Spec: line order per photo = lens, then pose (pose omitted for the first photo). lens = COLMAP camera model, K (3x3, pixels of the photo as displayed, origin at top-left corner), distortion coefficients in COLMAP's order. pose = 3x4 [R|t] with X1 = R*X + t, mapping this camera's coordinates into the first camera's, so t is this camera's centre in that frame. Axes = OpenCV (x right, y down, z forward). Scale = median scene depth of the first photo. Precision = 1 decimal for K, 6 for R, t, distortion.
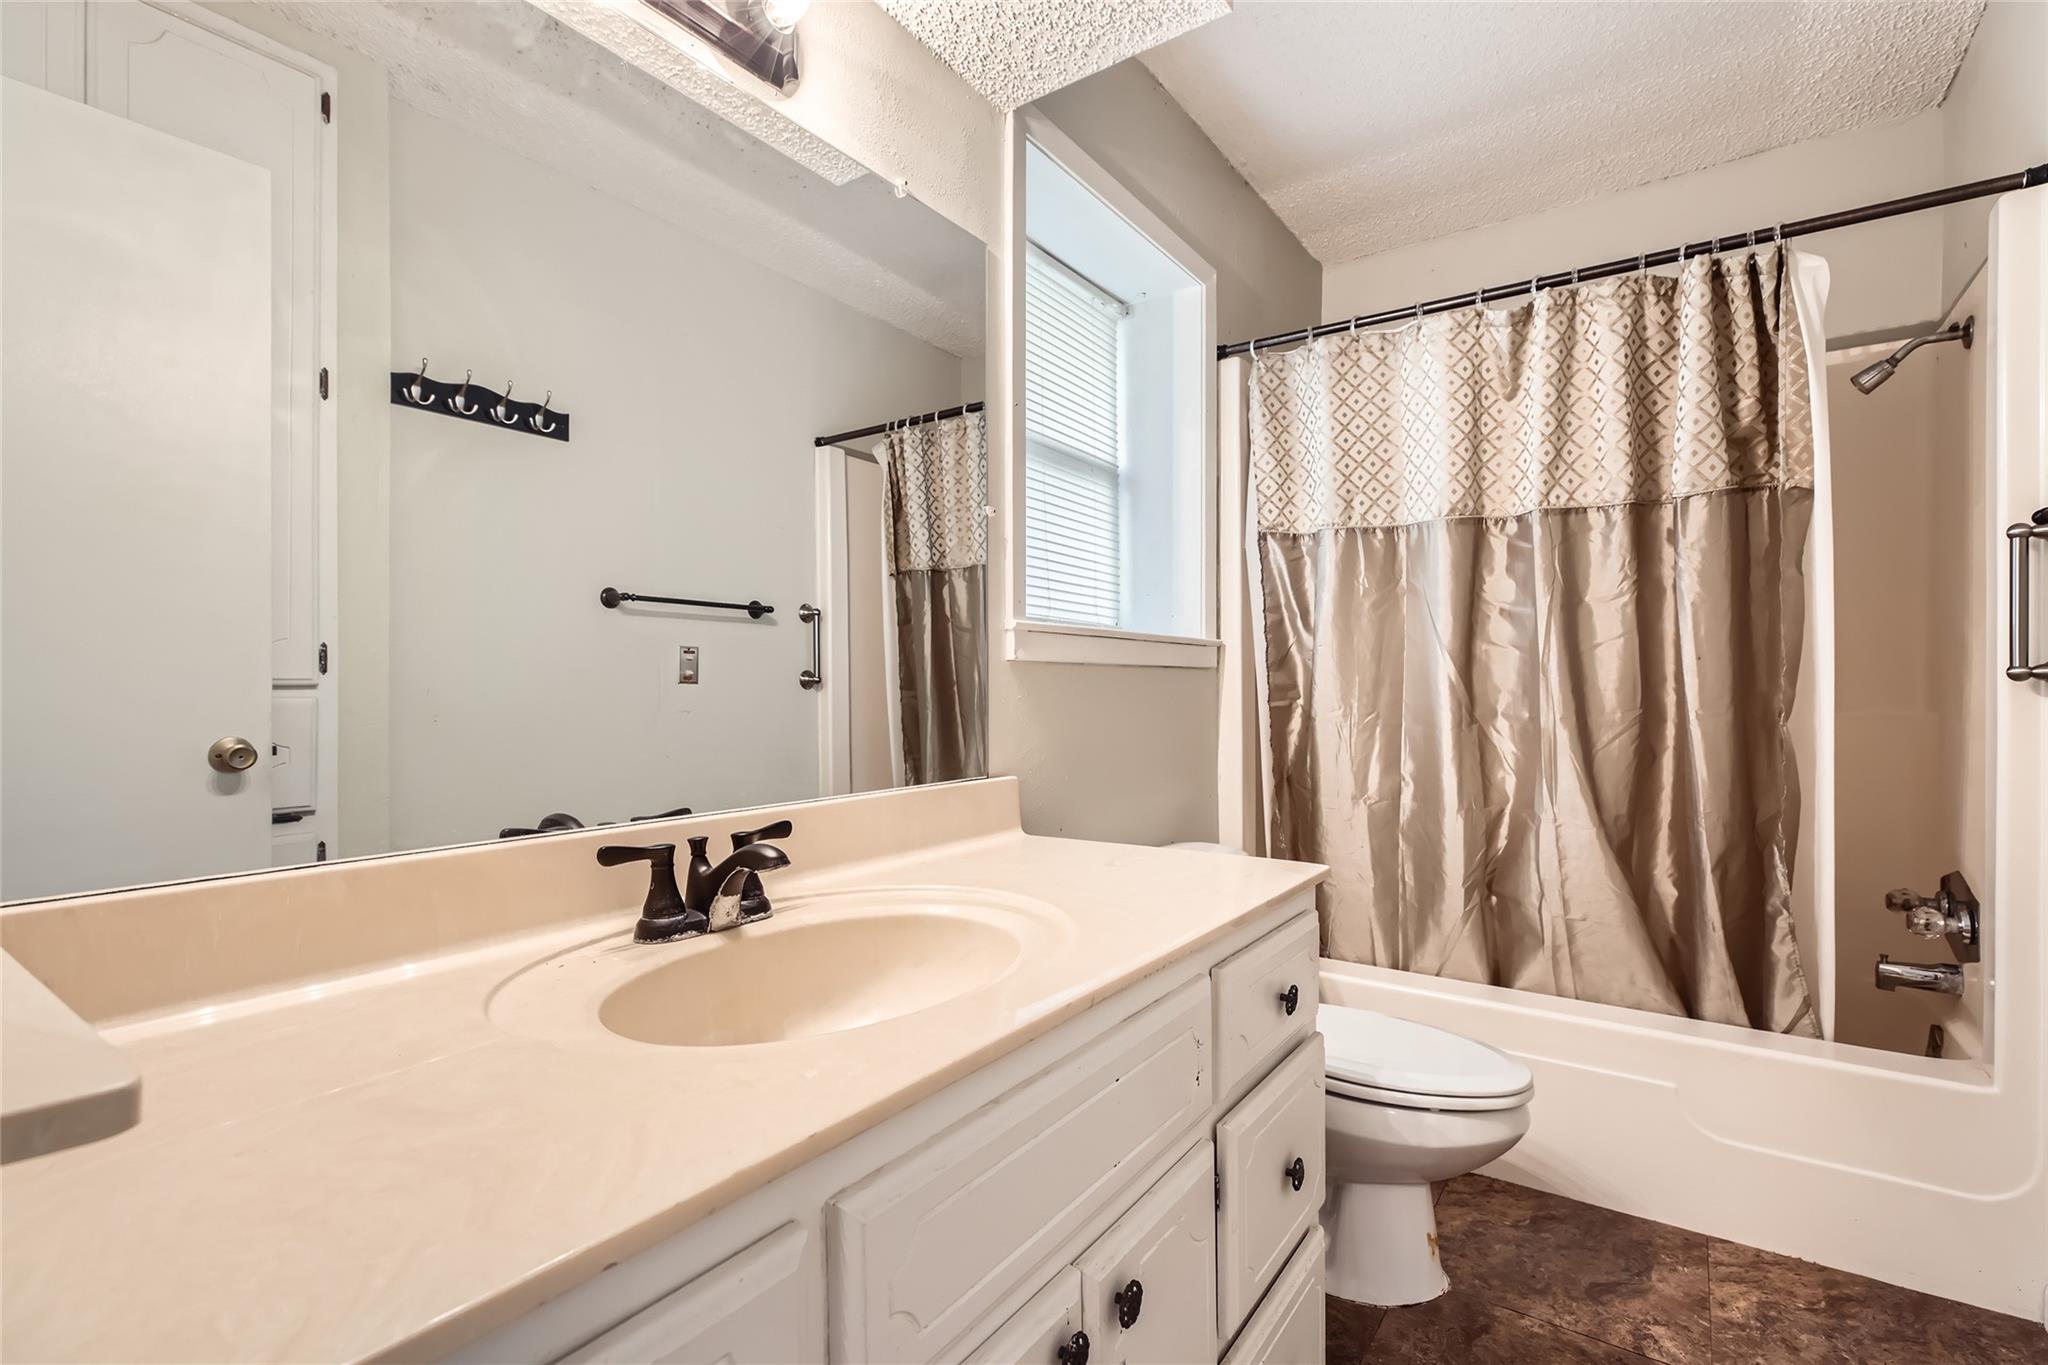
lens RADIAL K [[926.2, 0, 1026.5], [0, 926.2, 688.4], [0, 0, 1]] dist [0.000066, -0.000001]
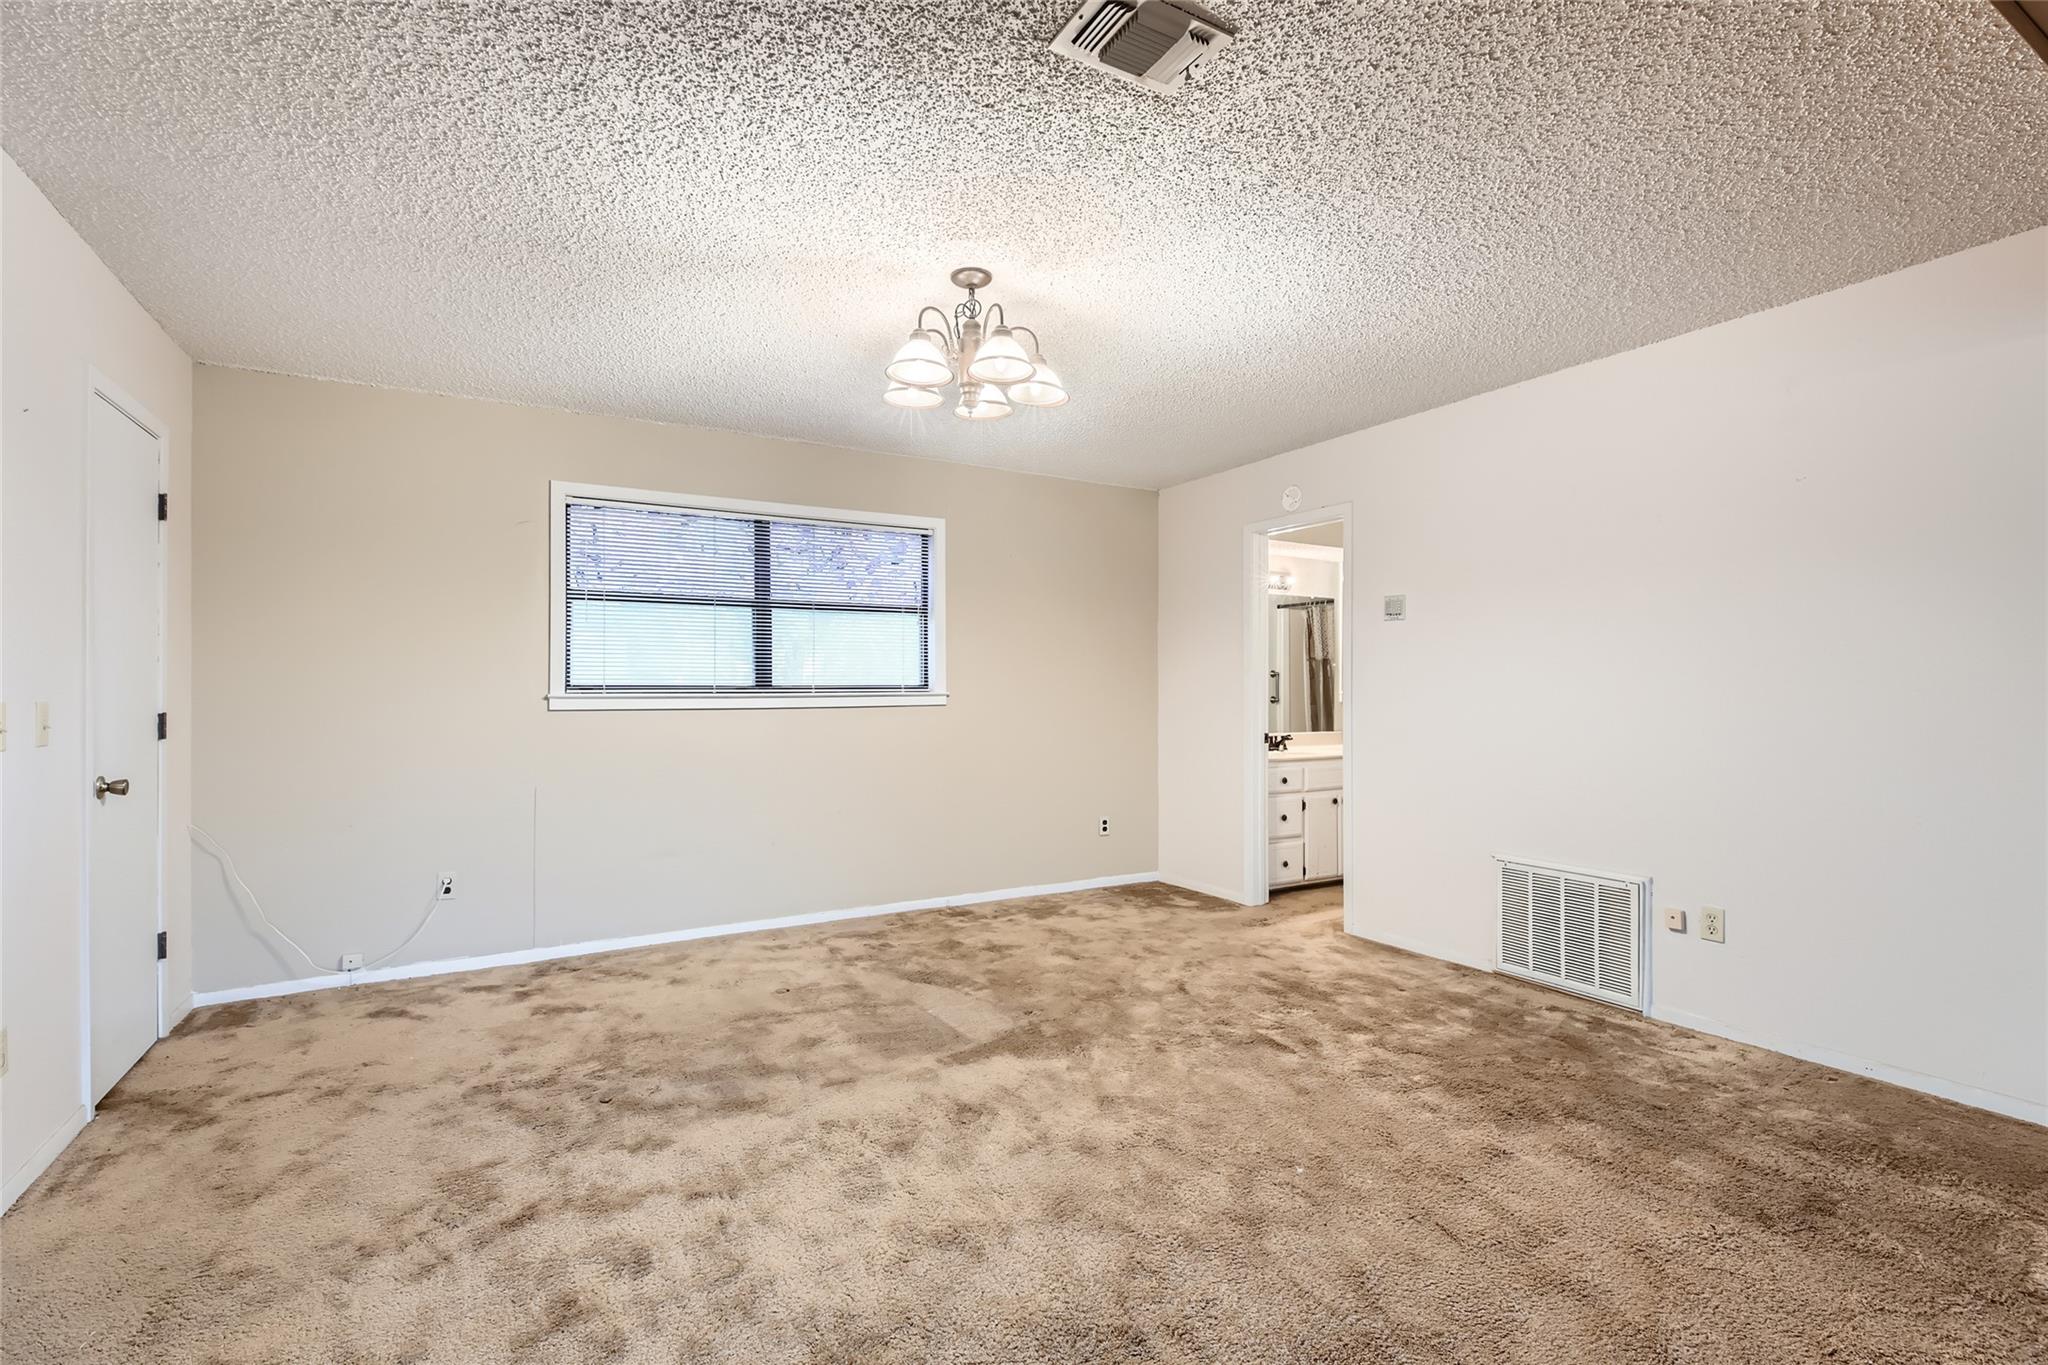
lens RADIAL K [[926.2, 0, 1024.3], [0, 926.2, 688.6], [0, 0, 1]] dist [0.000066, -0.000001]
pose [[0.912403, 0.004265, -0.409270, 0.197892], [-0.003796, 0.999991, 0.001960, -0.044601], [0.409274, -0.000235, 0.912411, -1.730569]]
